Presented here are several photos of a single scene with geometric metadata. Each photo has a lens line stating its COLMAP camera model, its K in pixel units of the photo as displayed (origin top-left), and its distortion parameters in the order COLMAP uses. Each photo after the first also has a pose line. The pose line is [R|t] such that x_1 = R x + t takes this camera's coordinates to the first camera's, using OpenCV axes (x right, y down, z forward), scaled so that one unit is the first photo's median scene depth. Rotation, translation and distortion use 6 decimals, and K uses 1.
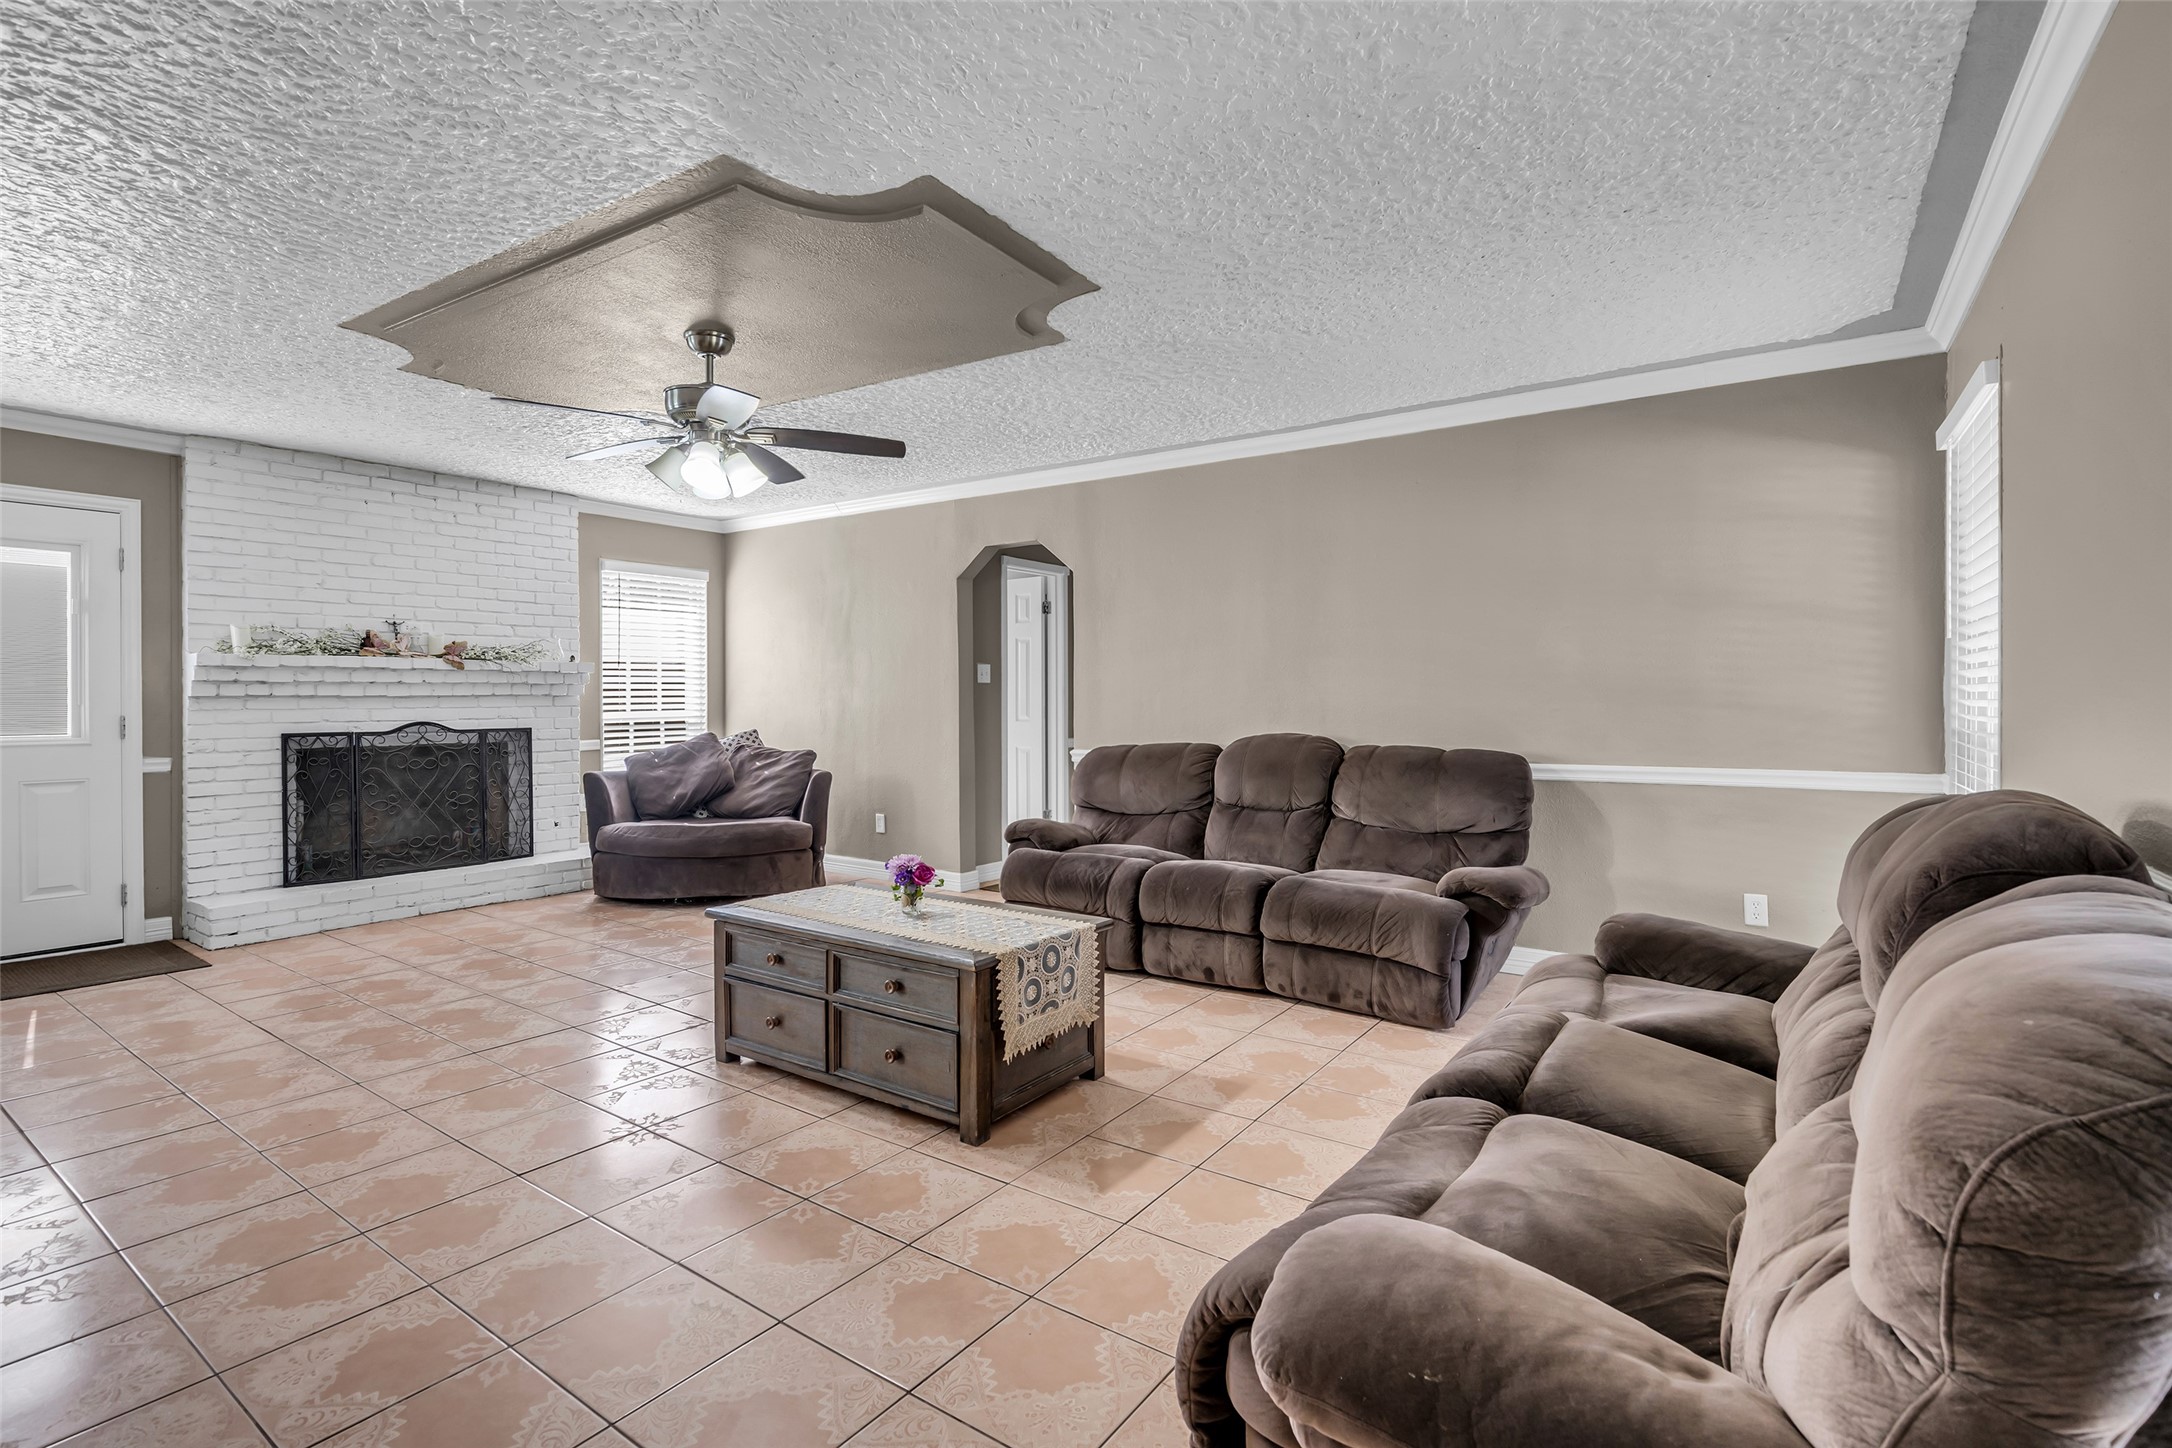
lens RADIAL K [[1011.4, 0, 1078.7], [0, 1011.4, 716.0], [0, 0, 1]] dist [-0.022851, -0.000121]
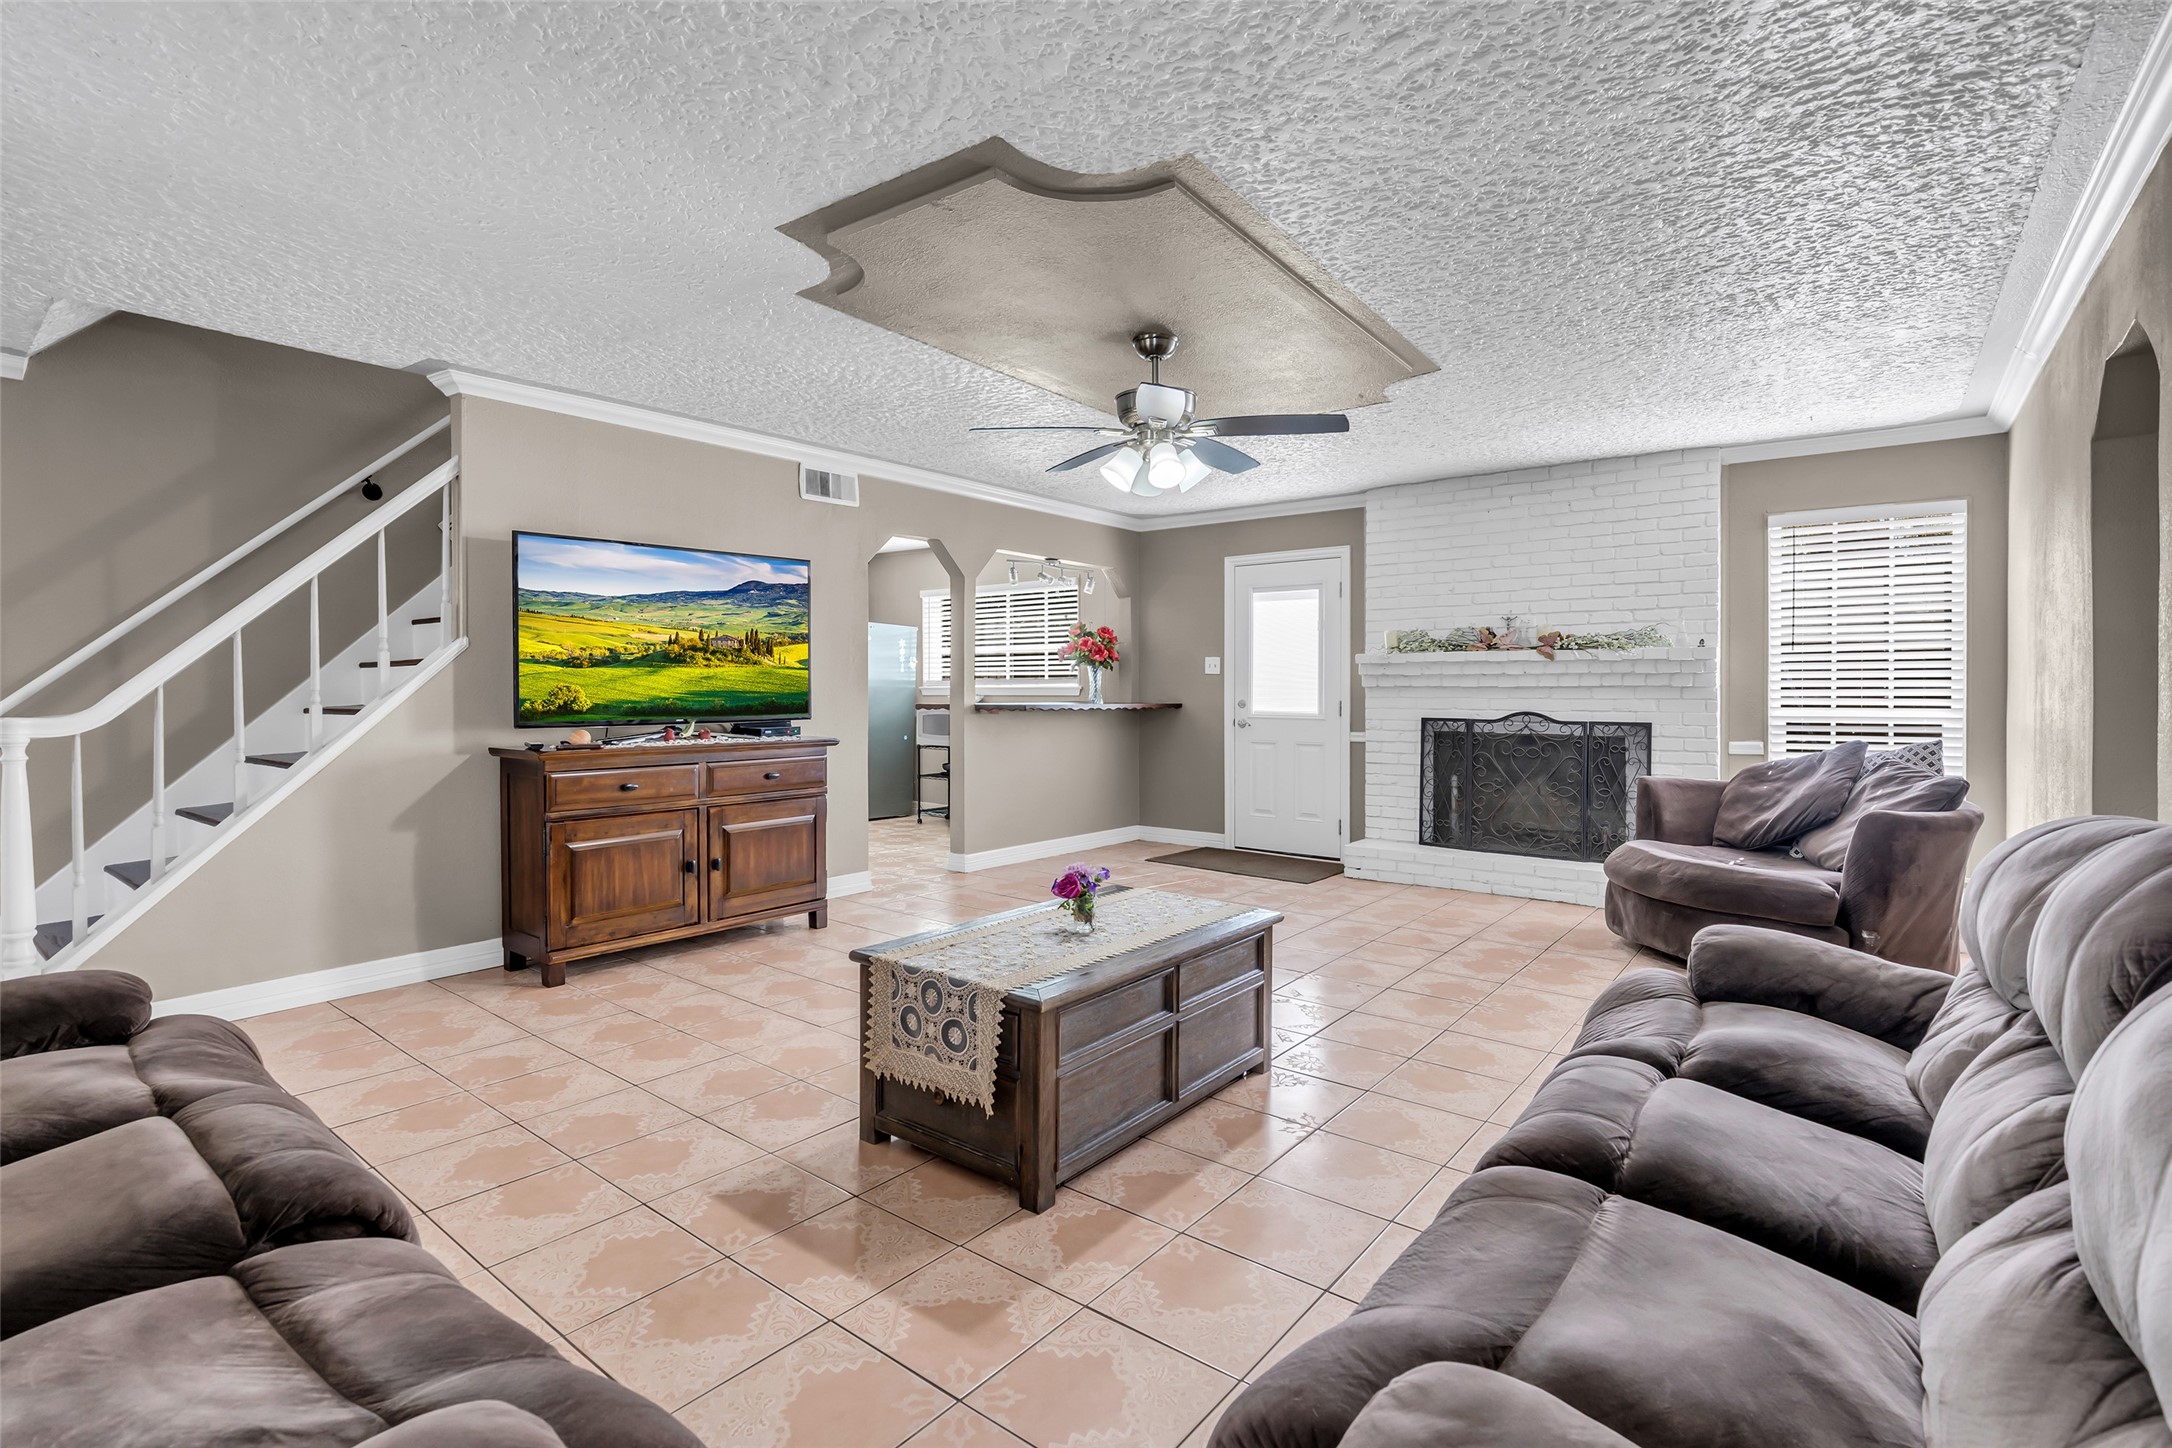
lens RADIAL K [[1011.4, 0, 1077.1], [0, 1011.4, 703.6], [0, 0, 1]] dist [-0.022851, -0.000121]
pose [[-0.059426, 0.016371, -0.998098, 0.417934], [-0.021525, 0.999612, 0.017678, -0.011319], [0.998001, 0.022535, -0.059050, 0.607329]]
